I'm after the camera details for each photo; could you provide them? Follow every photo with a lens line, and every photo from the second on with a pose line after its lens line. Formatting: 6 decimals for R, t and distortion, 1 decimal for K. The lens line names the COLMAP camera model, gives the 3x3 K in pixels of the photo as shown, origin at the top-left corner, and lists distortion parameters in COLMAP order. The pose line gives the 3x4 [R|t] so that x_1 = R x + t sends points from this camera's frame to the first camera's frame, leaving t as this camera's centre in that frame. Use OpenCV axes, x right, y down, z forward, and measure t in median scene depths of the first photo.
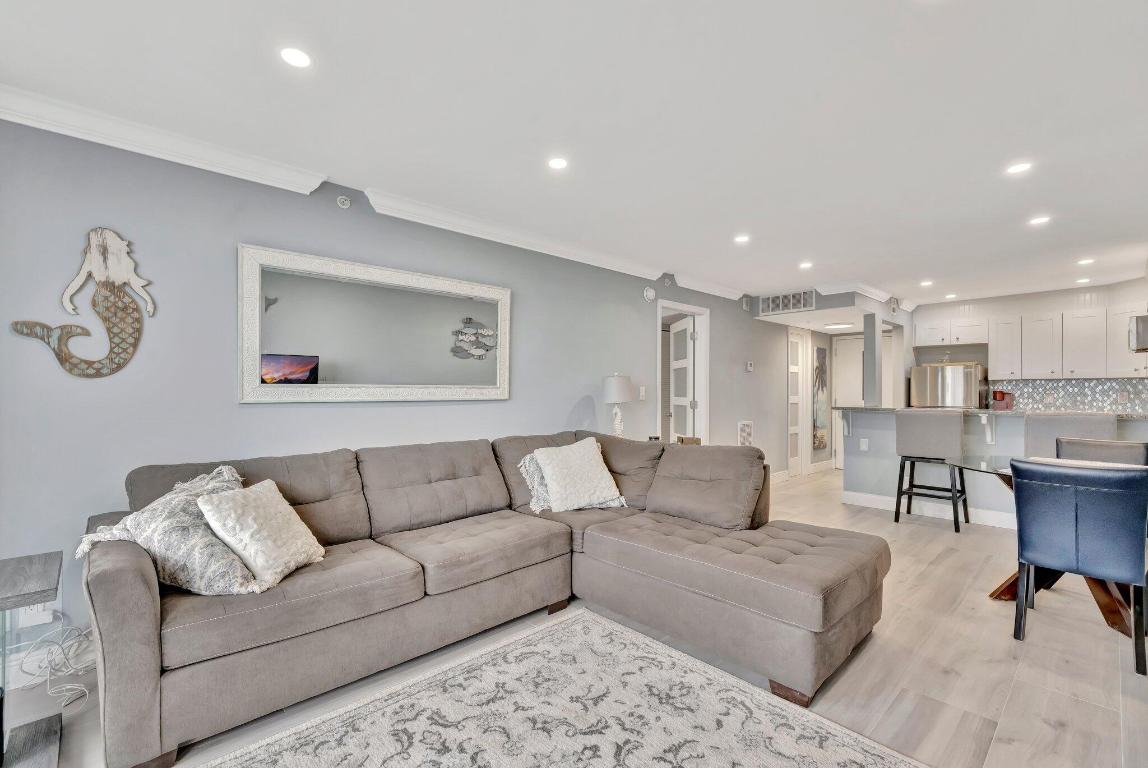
lens RADIAL K [[501.5, 0, 571.2], [0, 501.5, 388.1], [0, 0, 1]] dist [0.012366, -0.000104]
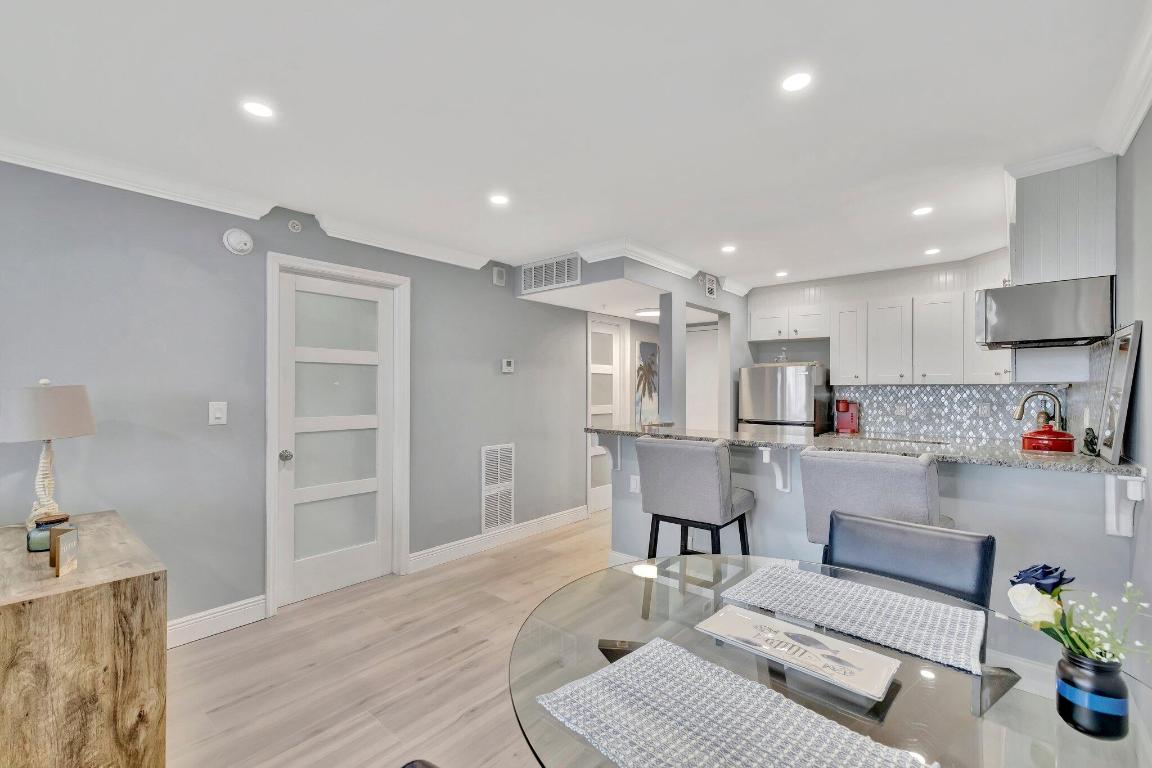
lens RADIAL K [[489.0, 0, 576.0], [0, 489.0, 384.0], [0, 0, 1]] dist [0.009619, -0.000592]
pose [[0.994859, 0.001000, 0.101264, 0.386984], [-0.001039, 0.999999, 0.000331, -0.018777], [-0.101264, -0.000435, 0.994860, 0.317008]]
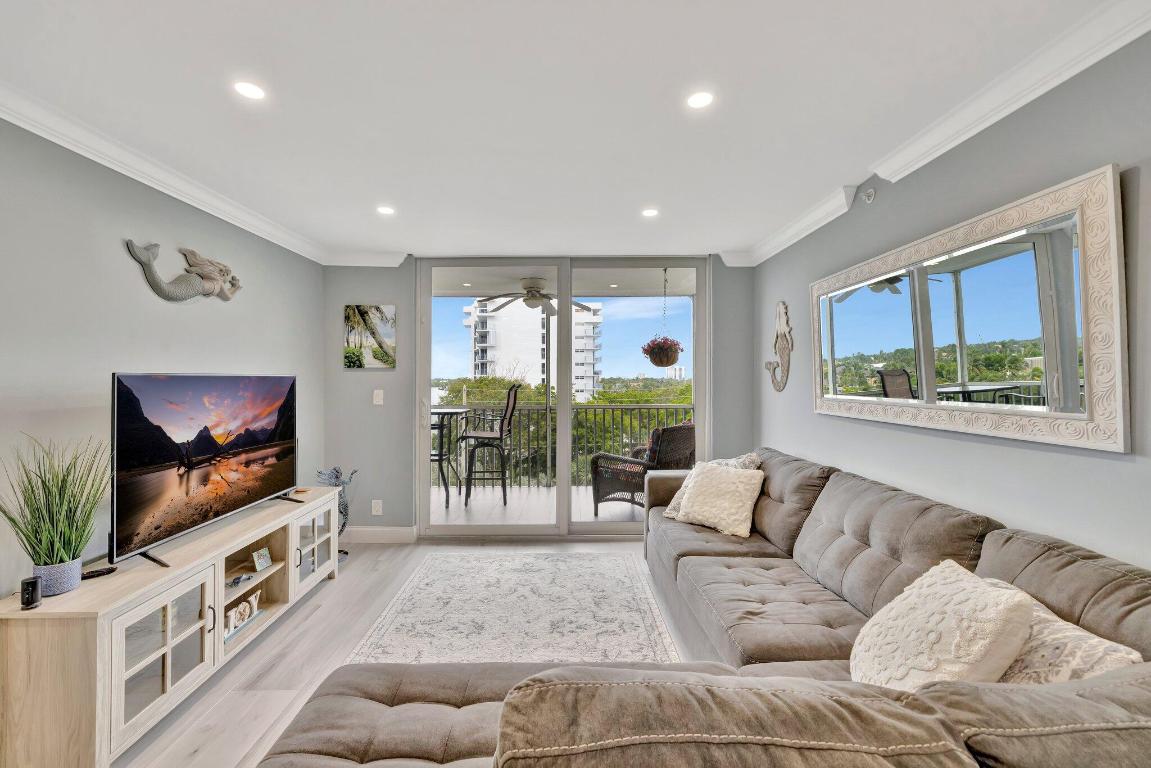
lens RADIAL K [[479.9, 0, 569.8], [0, 479.9, 376.5], [0, 0, 1]] dist [0.001380, -0.000447]
pose [[-0.678687, -0.004127, -0.734416, 0.257789], [0.007530, 0.999893, -0.012577, -0.020614], [0.734389, -0.014066, -0.678583, 0.577754]]
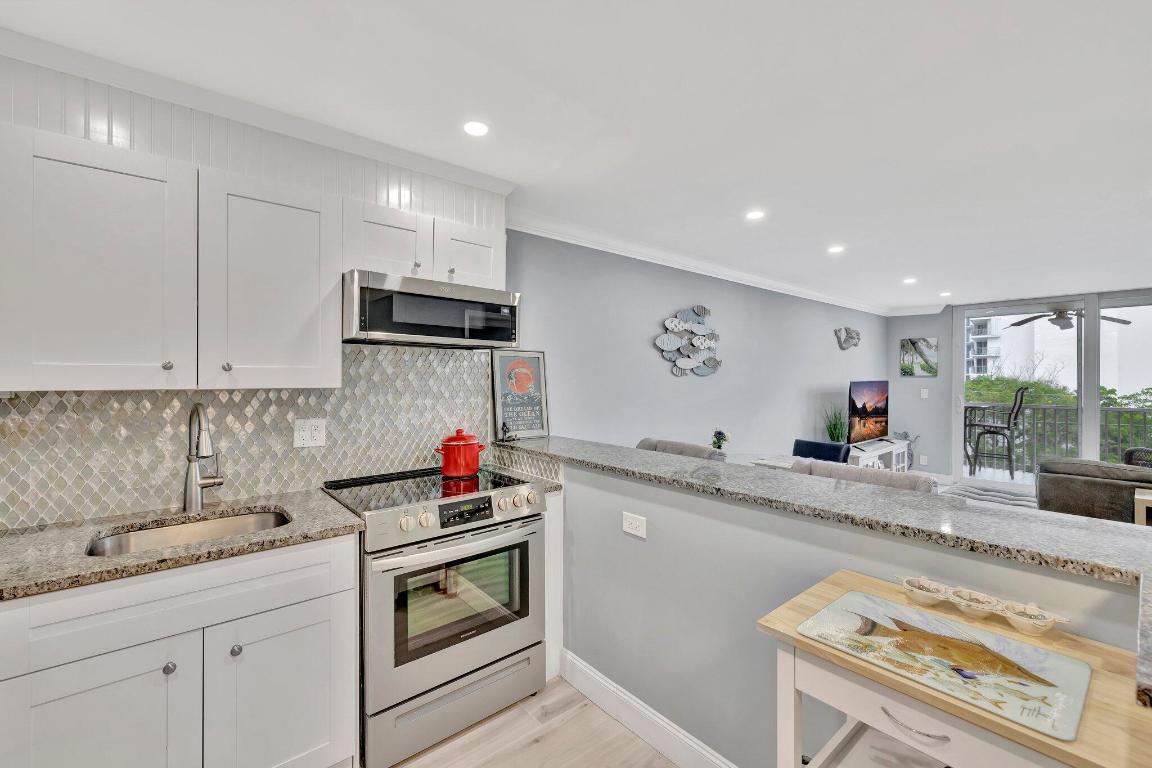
lens RADIAL K [[480.3, 0, 570.3], [0, 480.3, 376.5], [0, 0, 1]] dist [0.001380, -0.000447]
pose [[-0.998349, -0.003165, 0.057356, 0.697411], [-0.003837, 0.999925, -0.011610, -0.025320], [-0.057315, -0.011811, -0.998286, 1.078212]]
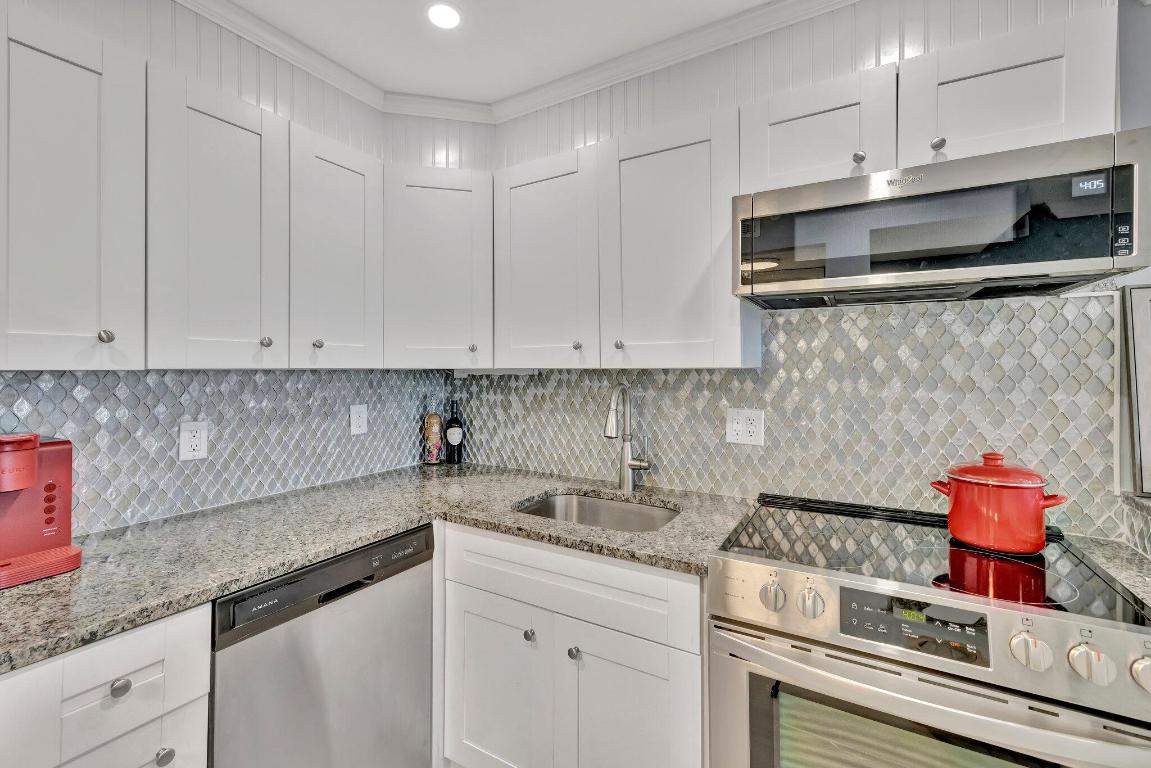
lens RADIAL K [[486.3, 0, 571.0], [0, 486.3, 369.0], [0, 0, 1]] dist [0.000535, 0.000126]
pose [[-0.282813, -0.000080, 0.959175, 0.664963], [-0.008038, 0.999965, -0.002287, -0.018969], [-0.959141, -0.008357, -0.282804, 0.907713]]
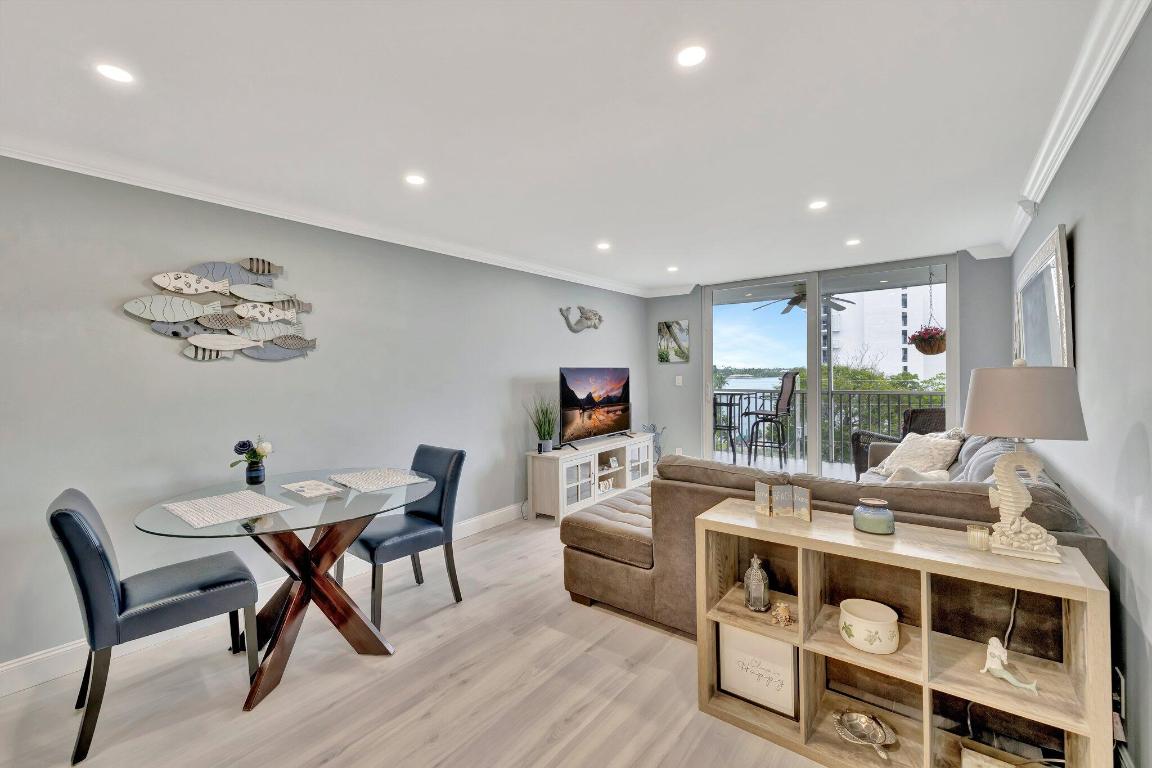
lens RADIAL K [[480.3, 0, 570.3], [0, 480.3, 376.5], [0, 0, 1]] dist [0.001380, -0.000447]
pose [[-0.989023, 0.012895, -0.147200, 0.325420], [0.012829, 0.999917, 0.001404, -0.015875], [0.147206, -0.000500, -0.989106, 0.903067]]
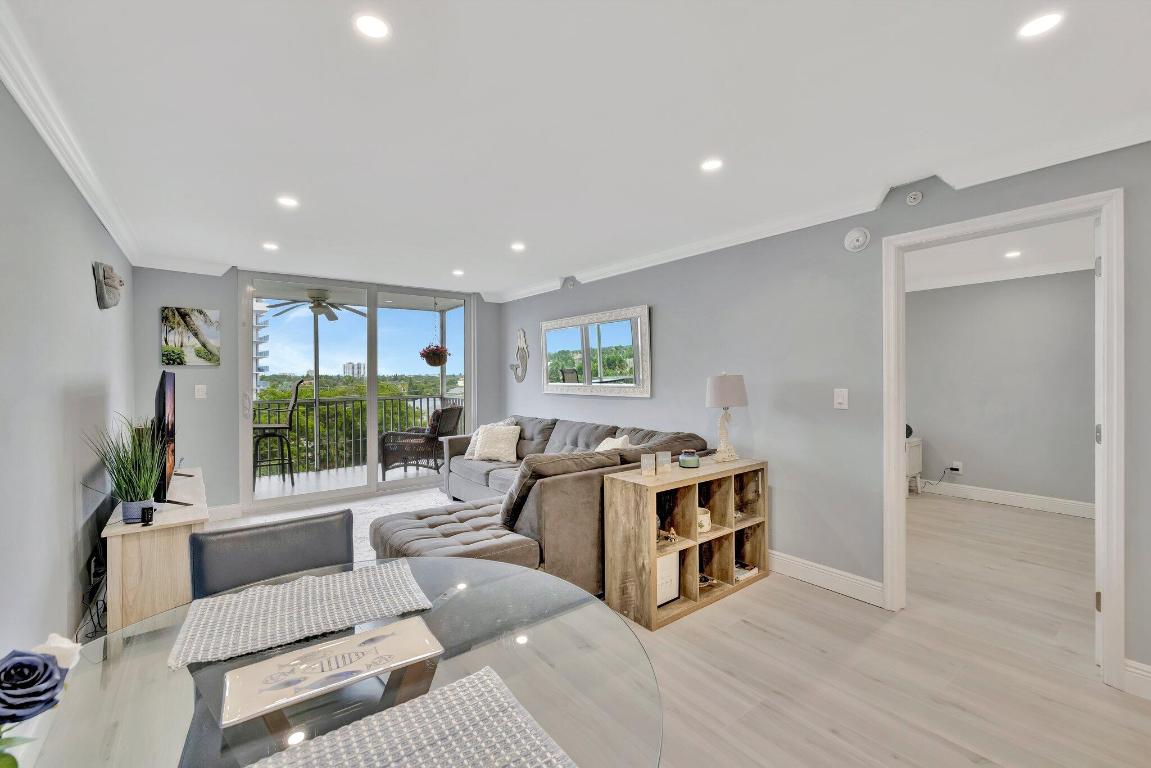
lens RADIAL K [[479.9, 0, 569.8], [0, 479.9, 376.5], [0, 0, 1]] dist [0.001380, -0.000447]
pose [[-0.103611, 0.001679, -0.994616, 0.625737], [0.013337, 0.999911, 0.000299, -0.018482], [0.994528, -0.013234, -0.103624, 0.572133]]
